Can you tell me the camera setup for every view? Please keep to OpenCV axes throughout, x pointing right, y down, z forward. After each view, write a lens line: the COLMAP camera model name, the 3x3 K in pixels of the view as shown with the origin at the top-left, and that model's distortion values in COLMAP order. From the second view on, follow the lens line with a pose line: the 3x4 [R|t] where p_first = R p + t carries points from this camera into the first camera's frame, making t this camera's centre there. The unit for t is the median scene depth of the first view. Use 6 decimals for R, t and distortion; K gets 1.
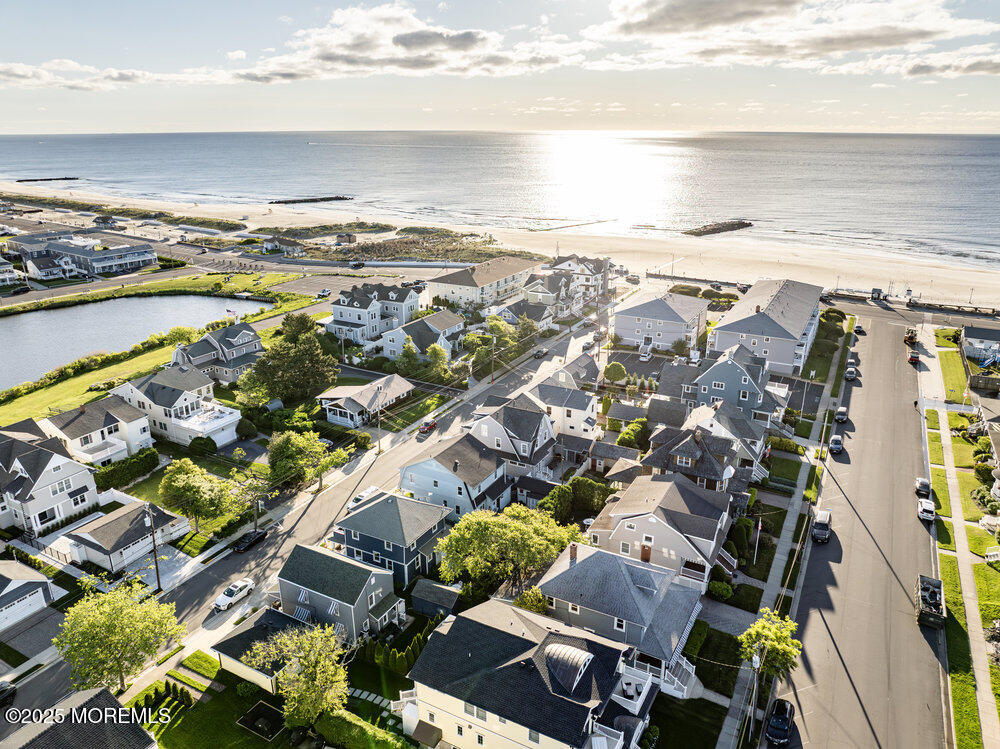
lens RADIAL K [[705.0, 0, 500.7], [0, 705.0, 368.9], [0, 0, 1]] dist [-0.048065, 0.018760]
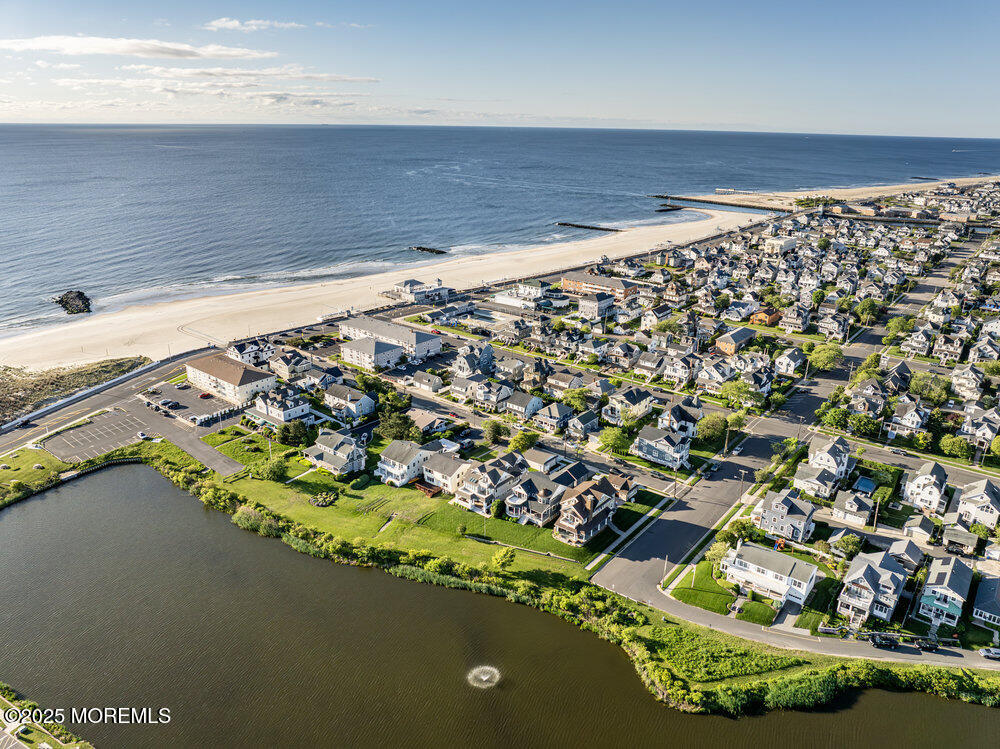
lens RADIAL K [[705.0, 0, 515.8], [0, 705.0, 360.0], [0, 0, 1]] dist [-0.048065, 0.018760]
pose [[0.158116, -0.308506, 0.937989, -1.964518], [0.299978, 0.920049, 0.252039, -0.540629], [-0.940751, 0.241524, 0.238020, 0.236582]]
